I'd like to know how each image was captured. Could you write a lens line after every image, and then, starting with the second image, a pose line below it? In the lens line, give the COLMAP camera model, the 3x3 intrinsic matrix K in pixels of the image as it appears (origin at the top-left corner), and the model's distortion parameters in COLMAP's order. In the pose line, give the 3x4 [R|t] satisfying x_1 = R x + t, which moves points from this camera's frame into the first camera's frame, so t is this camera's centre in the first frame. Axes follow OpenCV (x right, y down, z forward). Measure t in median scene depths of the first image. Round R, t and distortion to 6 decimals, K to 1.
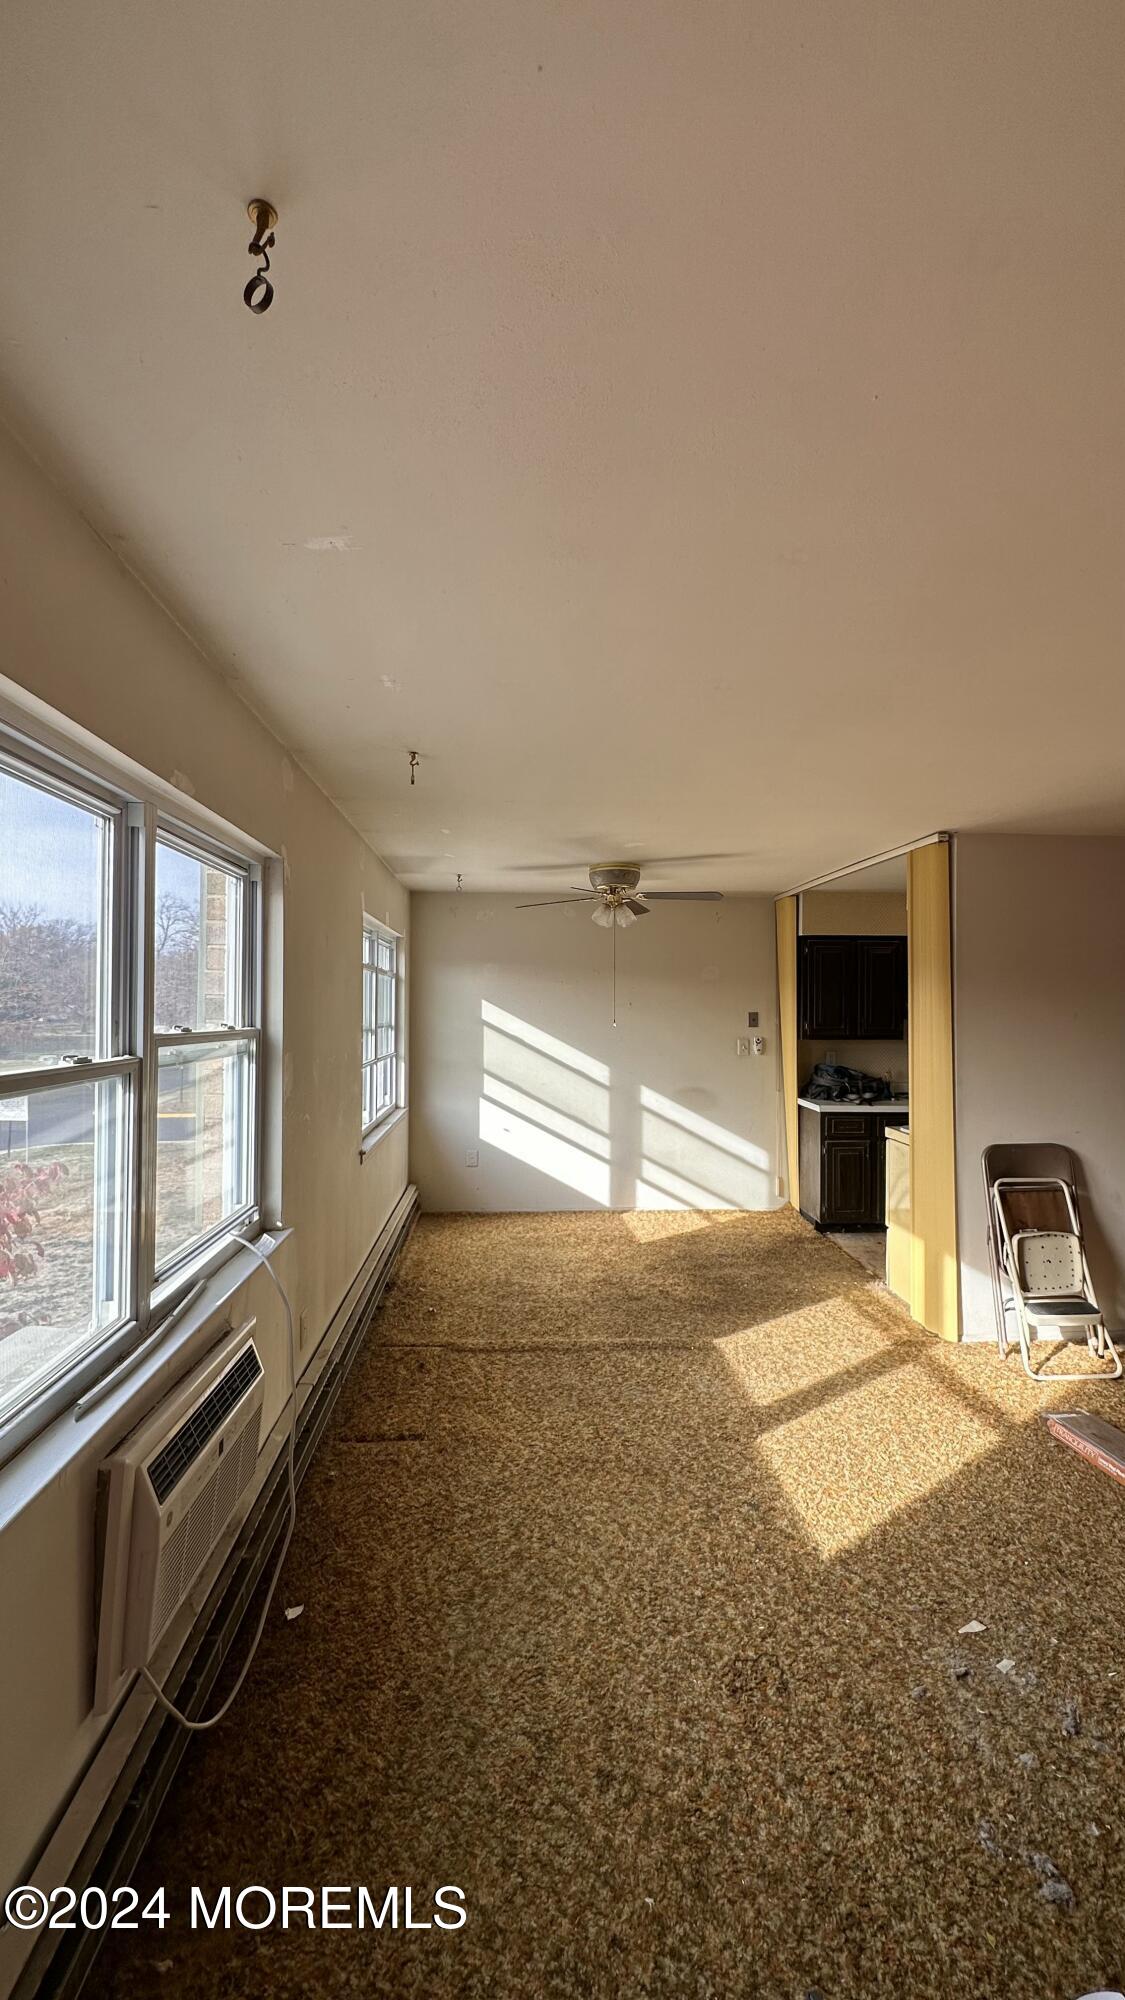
lens RADIAL K [[797.0, 0, 533.1], [0, 797.0, 969.3], [0, 0, 1]] dist [-0.000225, -0.000196]
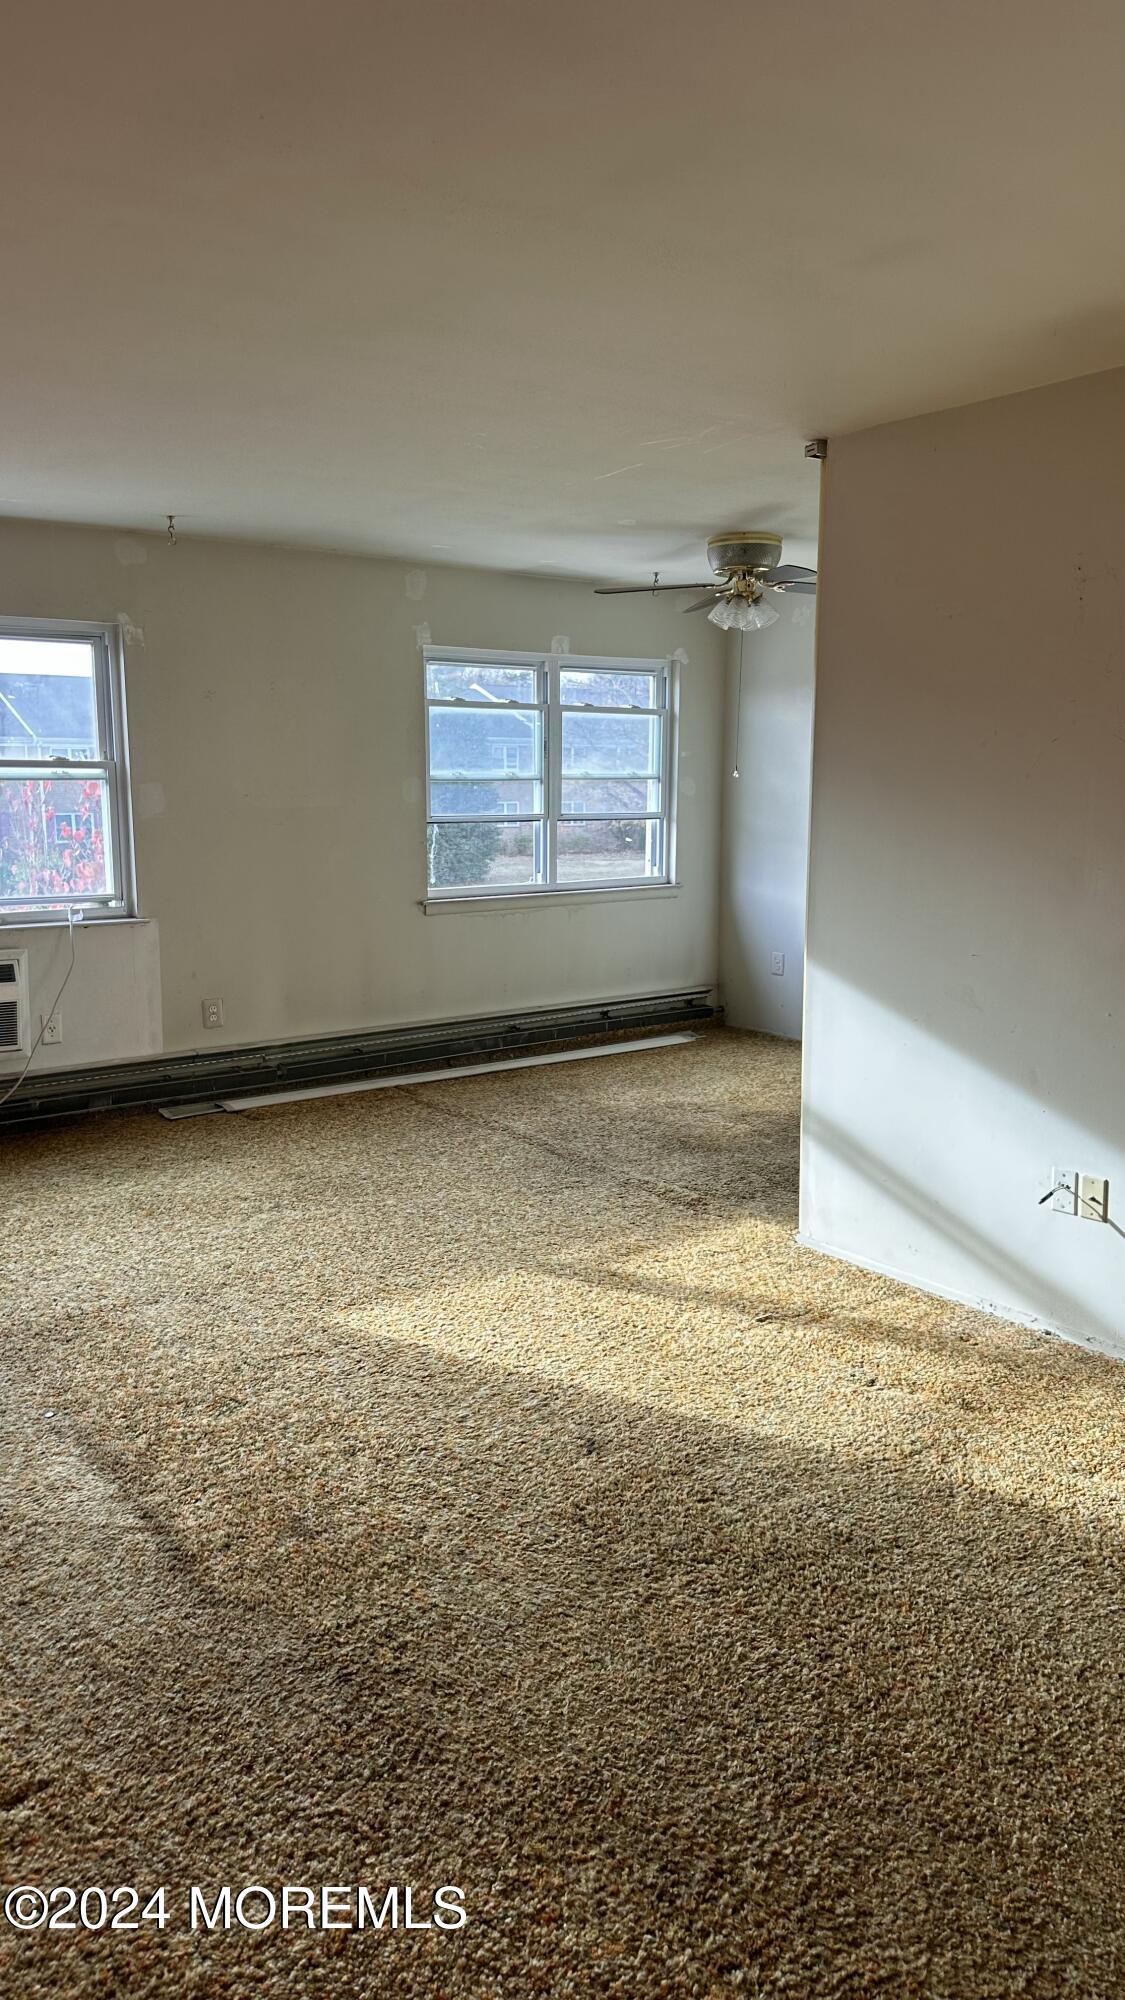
lens RADIAL K [[1385.7, 0, 518.0], [0, 1385.7, 952.3], [0, 0, 1]] dist [0.063199, -0.041150]
pose [[0.539090, 0.103325, -0.835886, 1.340930], [0.044061, 0.987628, 0.150498, 0.045088], [0.841095, -0.117962, 0.527868, 0.218717]]
